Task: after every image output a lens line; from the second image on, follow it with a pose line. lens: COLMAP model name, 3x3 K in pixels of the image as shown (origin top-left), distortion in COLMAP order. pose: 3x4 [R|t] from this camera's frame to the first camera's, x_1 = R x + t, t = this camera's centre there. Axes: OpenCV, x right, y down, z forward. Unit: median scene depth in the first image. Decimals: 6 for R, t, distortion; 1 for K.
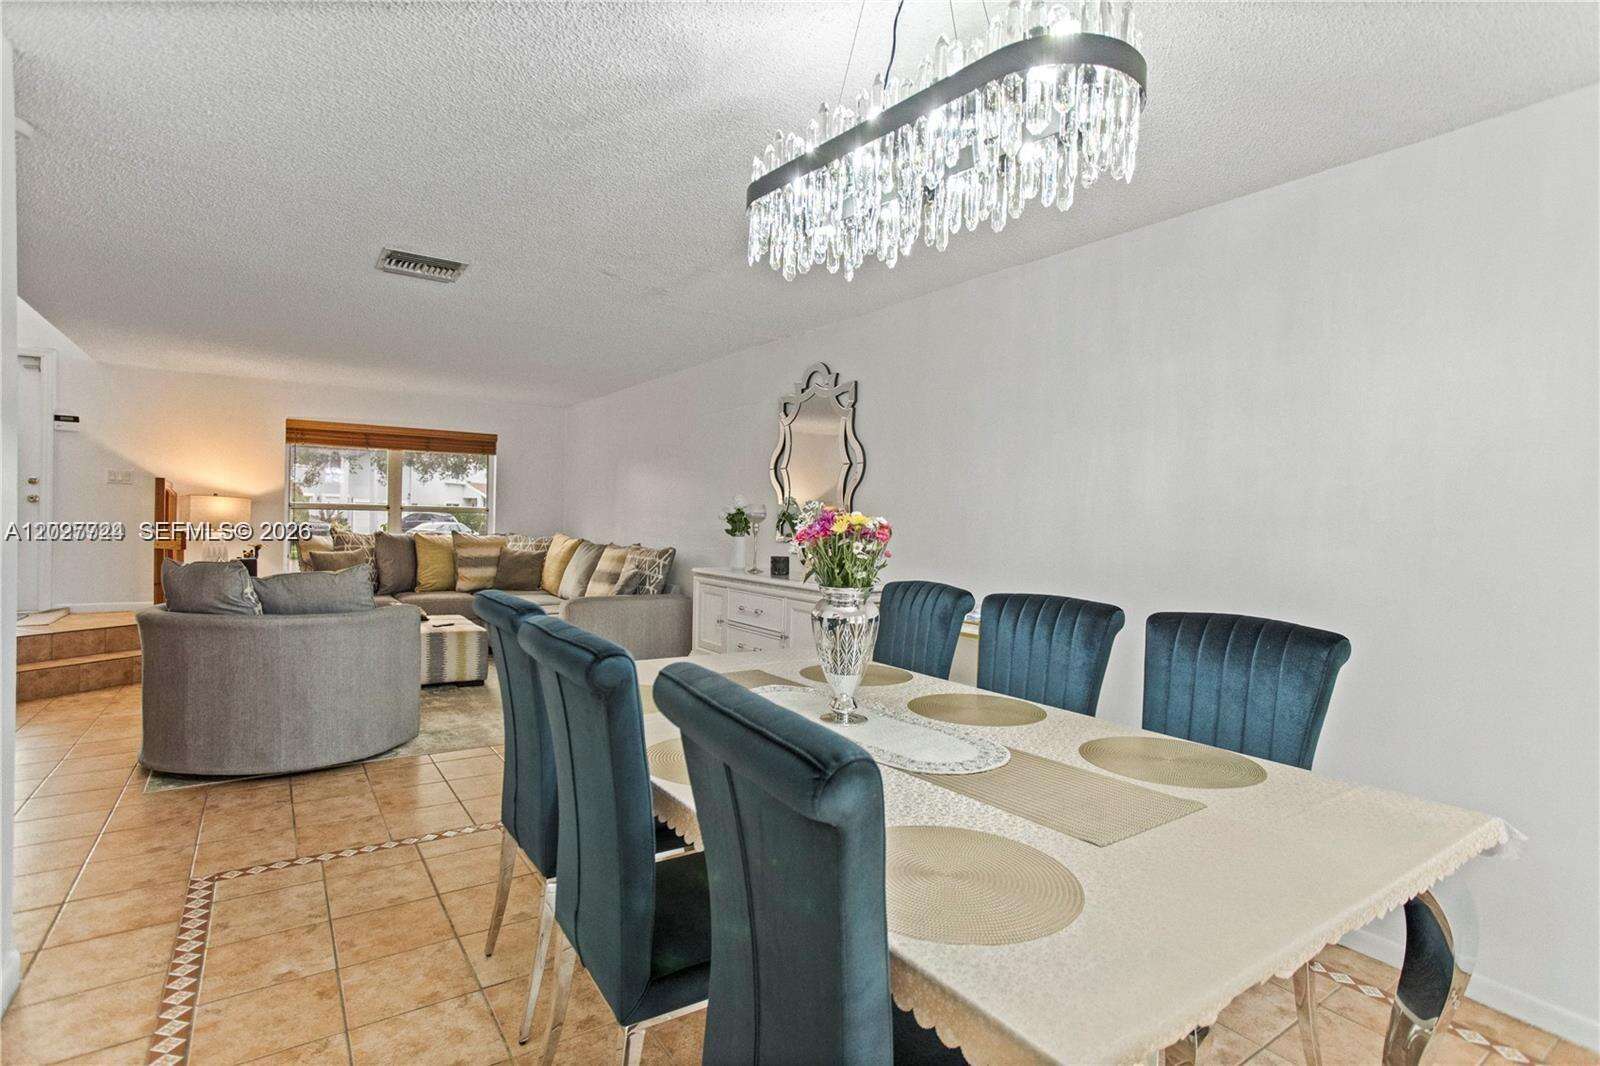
lens RADIAL K [[787.5, 0, 786.4], [0, 787.5, 531.0], [0, 0, 1]] dist [-0.039932, 0.023397]
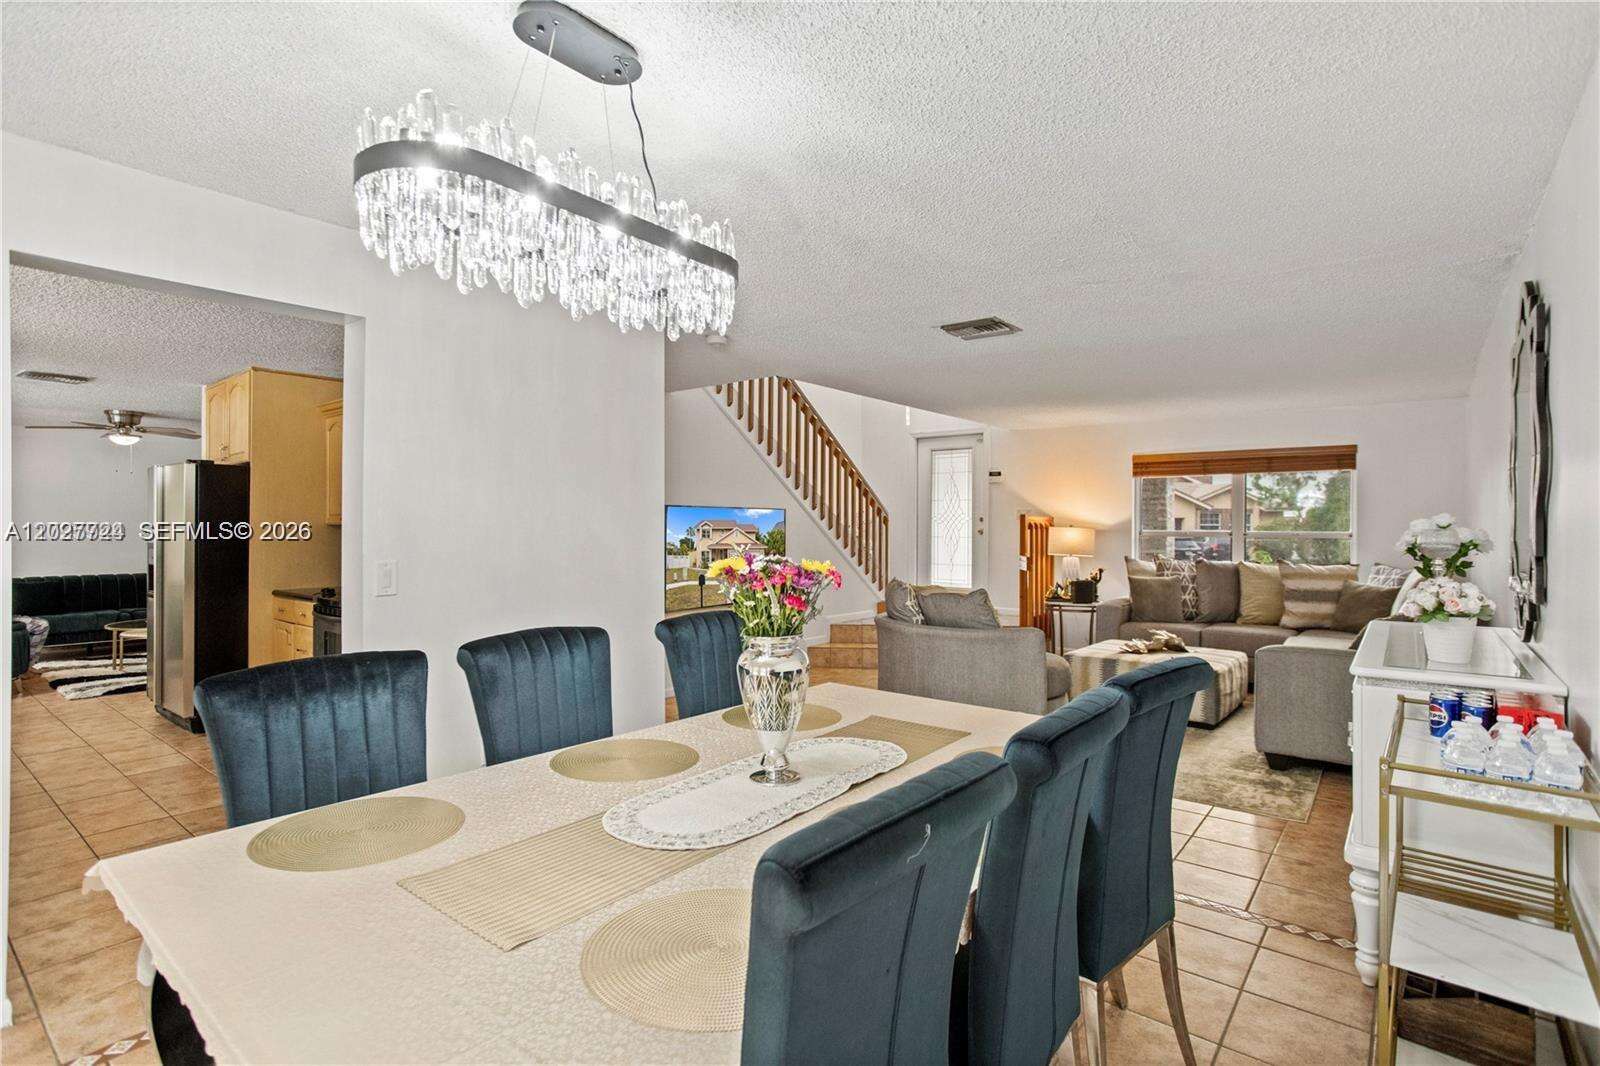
lens RADIAL K [[787.5, 0, 796.8], [0, 787.5, 525.6], [0, 0, 1]] dist [-0.039932, 0.023397]
pose [[0.292004, -0.021375, -0.956178, 0.322580], [-0.010748, 0.999614, -0.025629, -0.012240], [0.956357, 0.017761, 0.291661, 0.245815]]
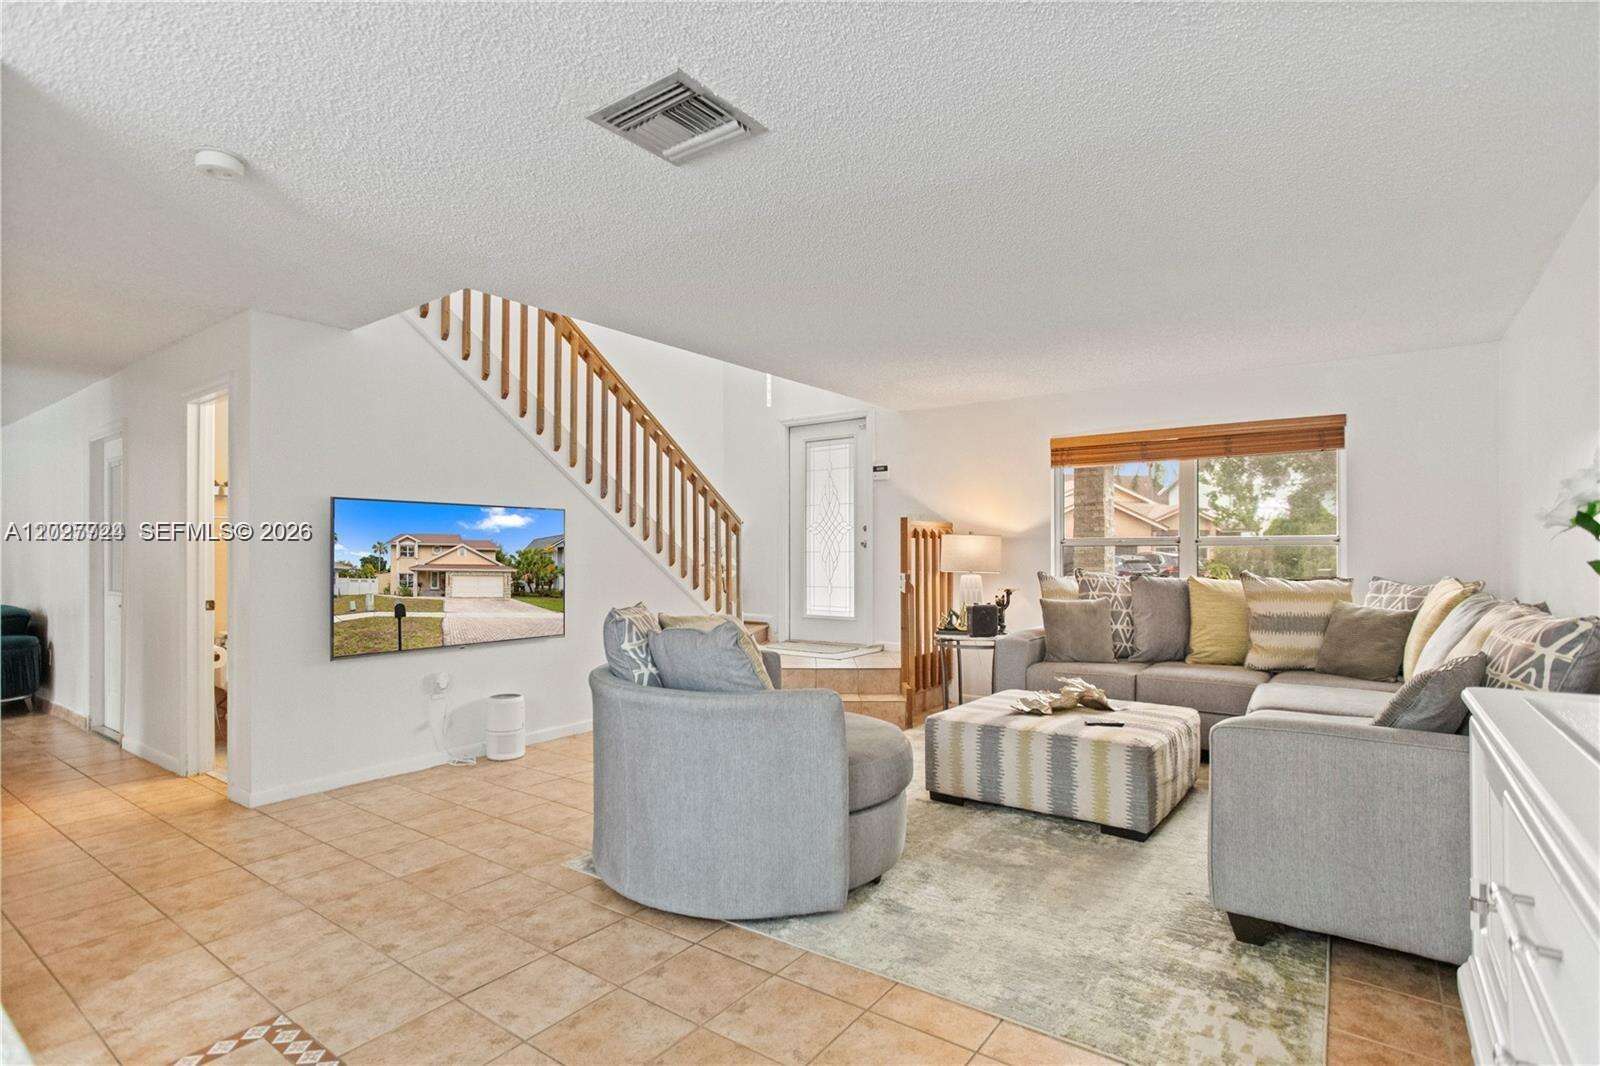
lens RADIAL K [[787.5, 0, 799.7], [0, 787.5, 550.9], [0, 0, 1]] dist [-0.039932, 0.023397]
pose [[0.335050, -0.026991, -0.941814, 0.065951], [-0.002427, 0.999562, -0.029510, 0.001715], [0.942197, 0.012173, 0.334837, 0.528021]]
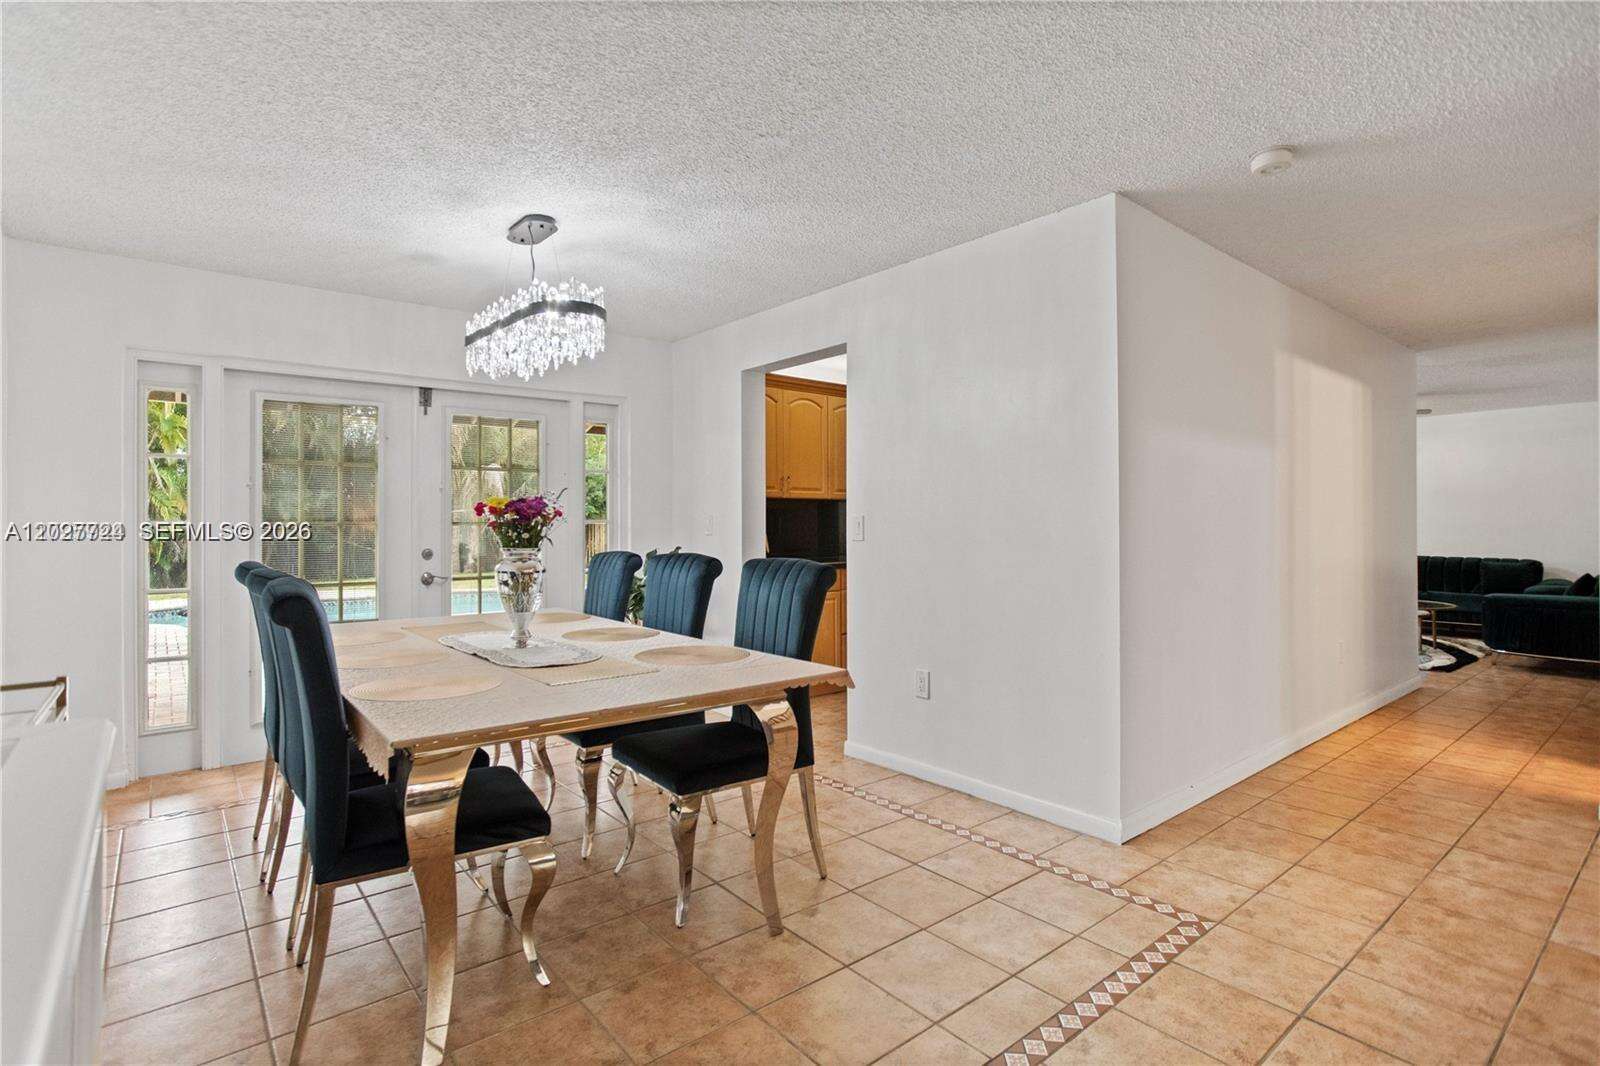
lens RADIAL K [[787.5, 0, 787.5], [0, 787.5, 524.3], [0, 0, 1]] dist [-0.039932, 0.023397]
pose [[-0.997221, -0.020401, -0.071650, -0.091967], [-0.021403, 0.999683, 0.013243, -0.000245], [0.071357, 0.014740, -0.997342, 0.788109]]
